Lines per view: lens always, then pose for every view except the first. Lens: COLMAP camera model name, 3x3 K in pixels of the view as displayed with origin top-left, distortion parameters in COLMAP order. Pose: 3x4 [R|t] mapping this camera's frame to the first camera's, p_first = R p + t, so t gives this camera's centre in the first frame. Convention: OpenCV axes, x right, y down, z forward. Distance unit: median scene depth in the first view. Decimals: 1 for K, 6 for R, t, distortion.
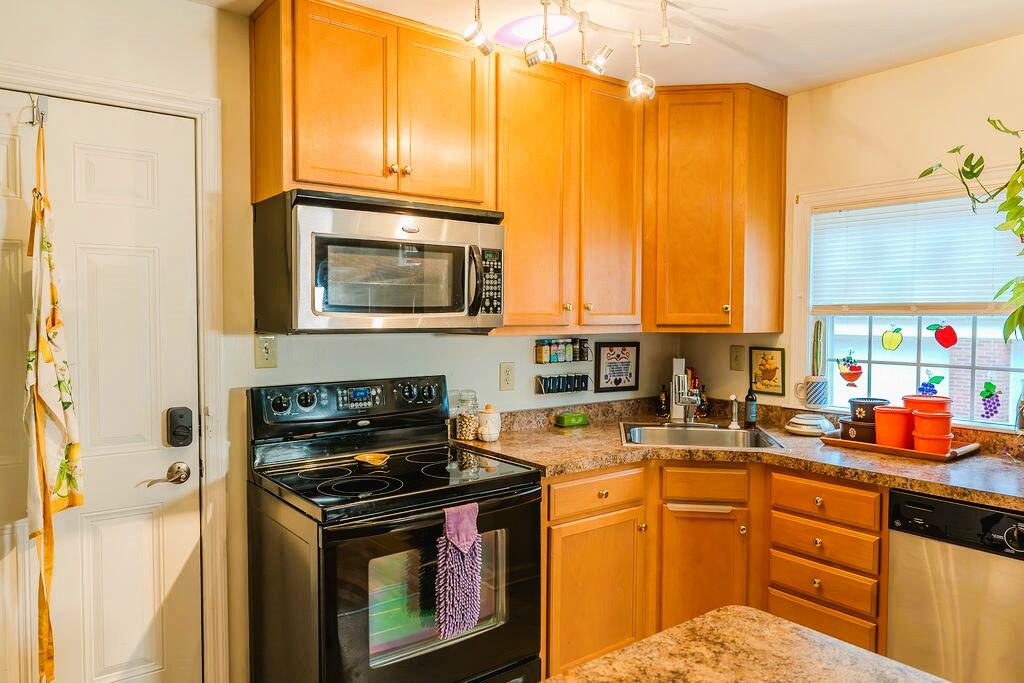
lens RADIAL K [[696.8, 0, 512.0], [0, 696.8, 341.5], [0, 0, 1]] dist [-0.001661, 0.000871]
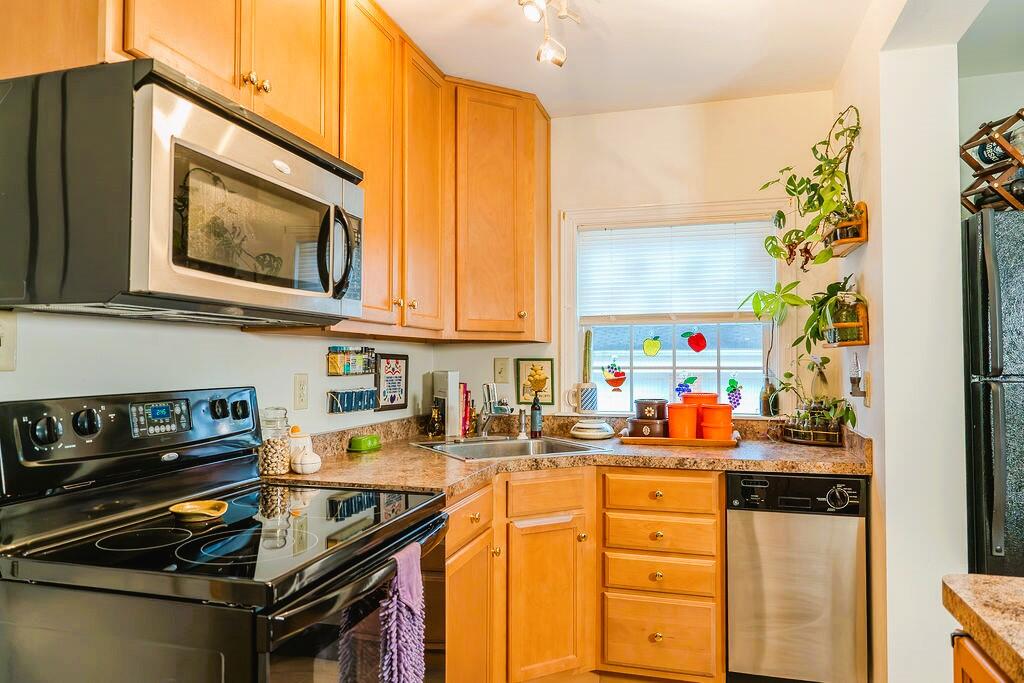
lens RADIAL K [[680.8, 0, 512.0], [0, 680.8, 341.5], [0, 0, 1]] dist [-0.003398, -0.001115]
pose [[0.809397, 0.012930, 0.587119, -0.282733], [0.026312, 0.997955, -0.058252, 0.047745], [-0.586672, 0.062597, 0.807402, 0.255453]]
